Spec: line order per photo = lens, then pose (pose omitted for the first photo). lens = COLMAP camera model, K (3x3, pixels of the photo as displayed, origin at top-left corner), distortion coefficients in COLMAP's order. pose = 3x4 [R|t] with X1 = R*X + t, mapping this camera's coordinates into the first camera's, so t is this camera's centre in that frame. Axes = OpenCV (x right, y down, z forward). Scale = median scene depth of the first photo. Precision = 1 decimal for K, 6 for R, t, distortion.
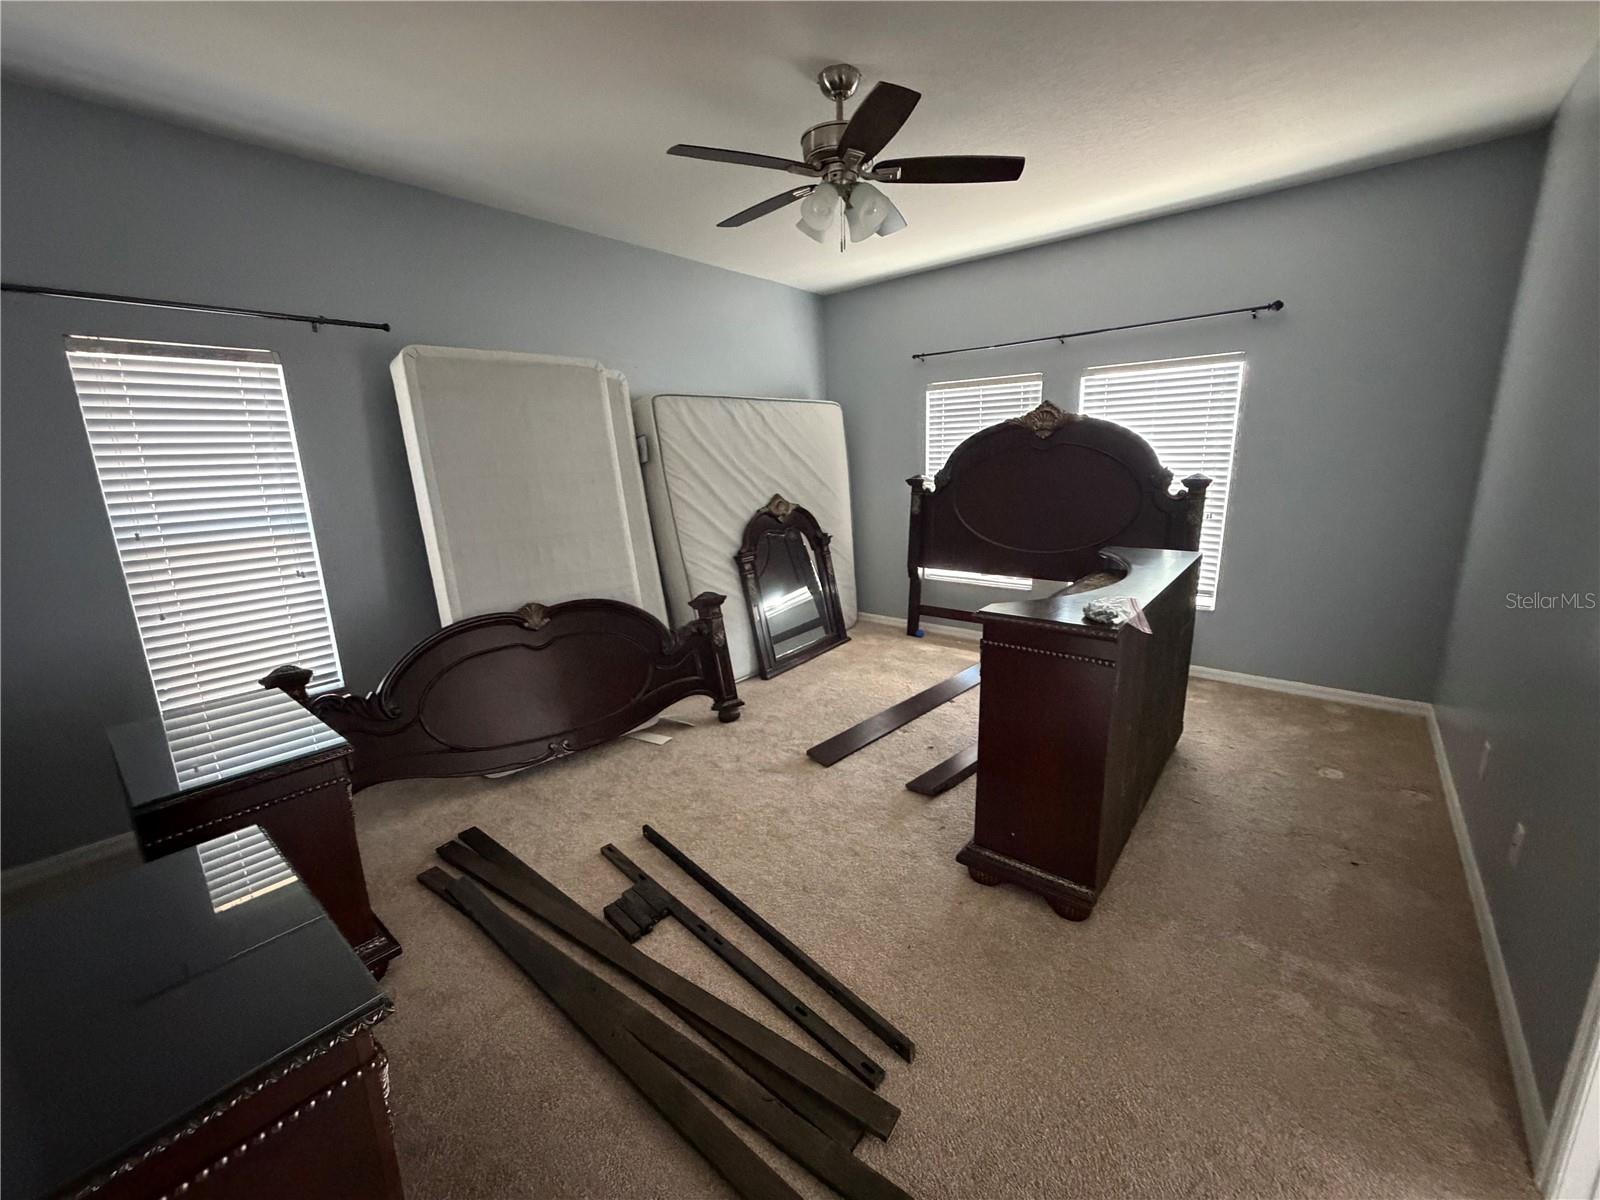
lens RADIAL K [[647.7, 0, 795.6], [0, 647.7, 598.8], [0, 0, 1]] dist [0.007147, -0.000398]
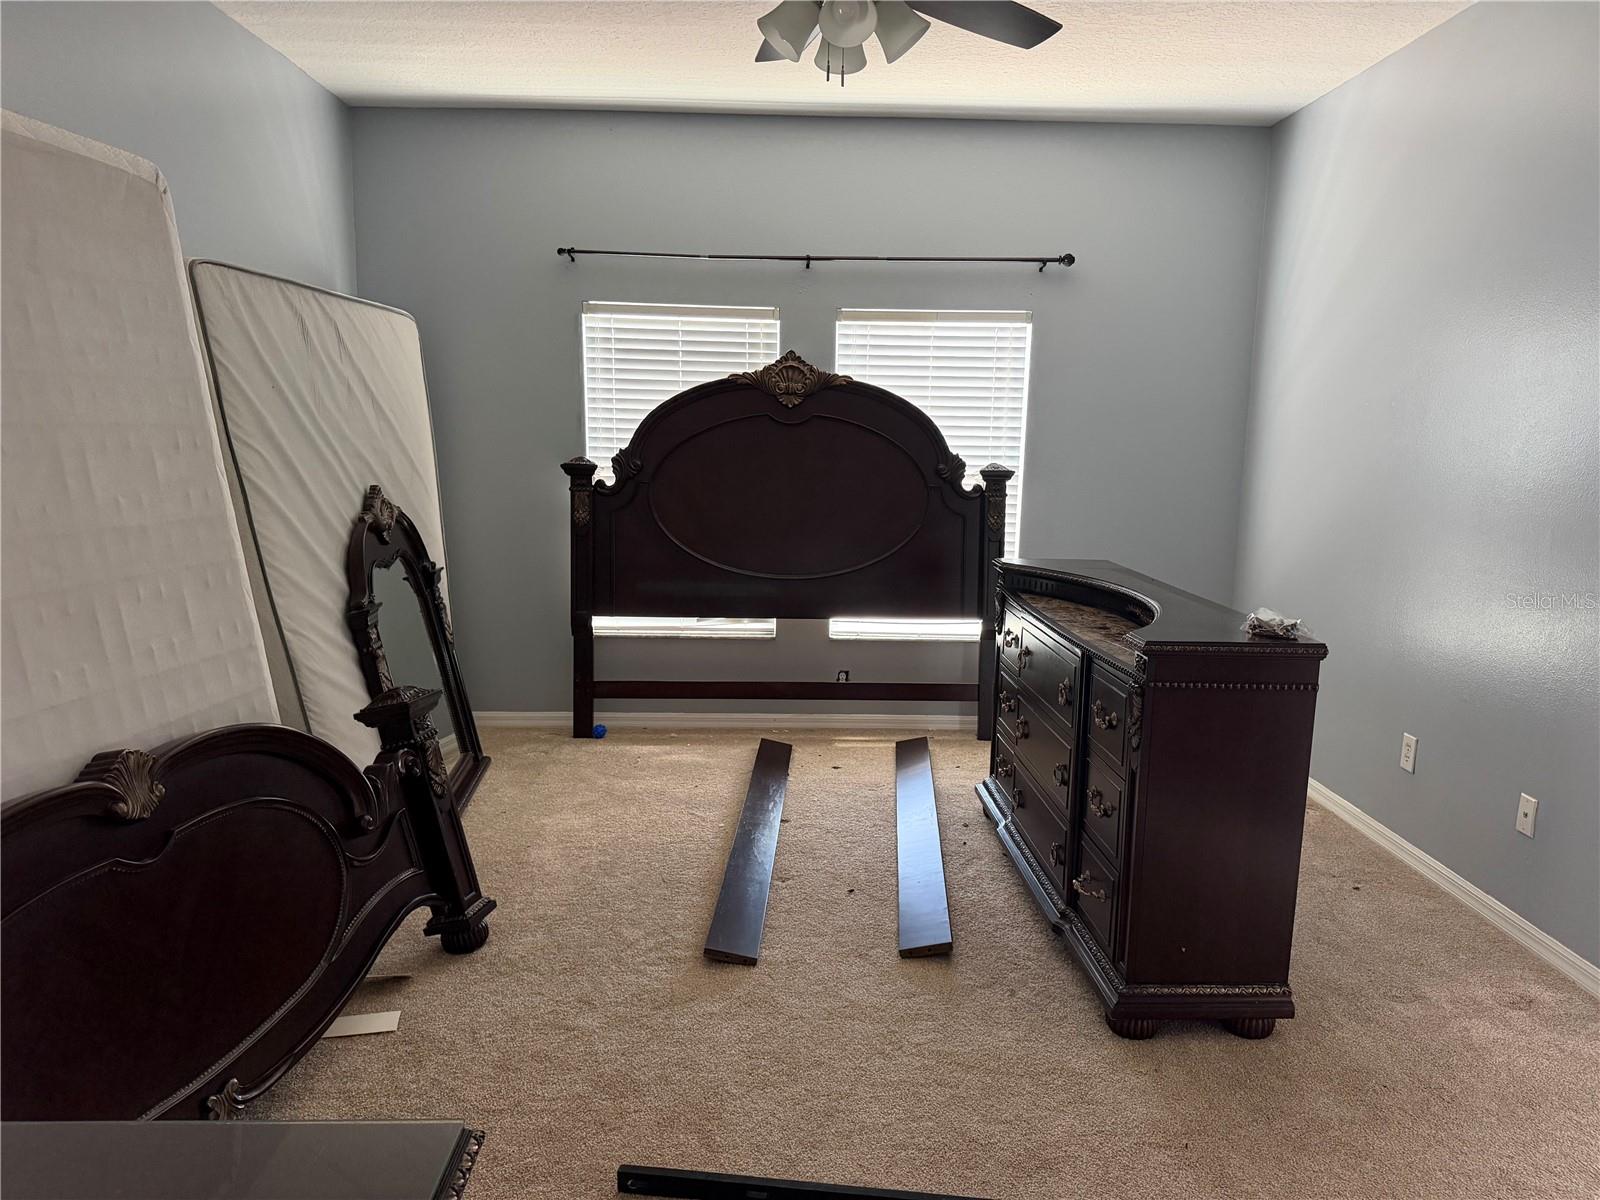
lens RADIAL K [[1131.3, 0, 807.7], [0, 1131.3, 594.0], [0, 0, 1]] dist [0.076642, -0.095067]
pose [[0.741731, -0.056049, 0.668351, -0.387632], [0.109179, 0.993301, -0.037866, -0.010670], [-0.661751, 0.101056, 0.742881, 0.145753]]
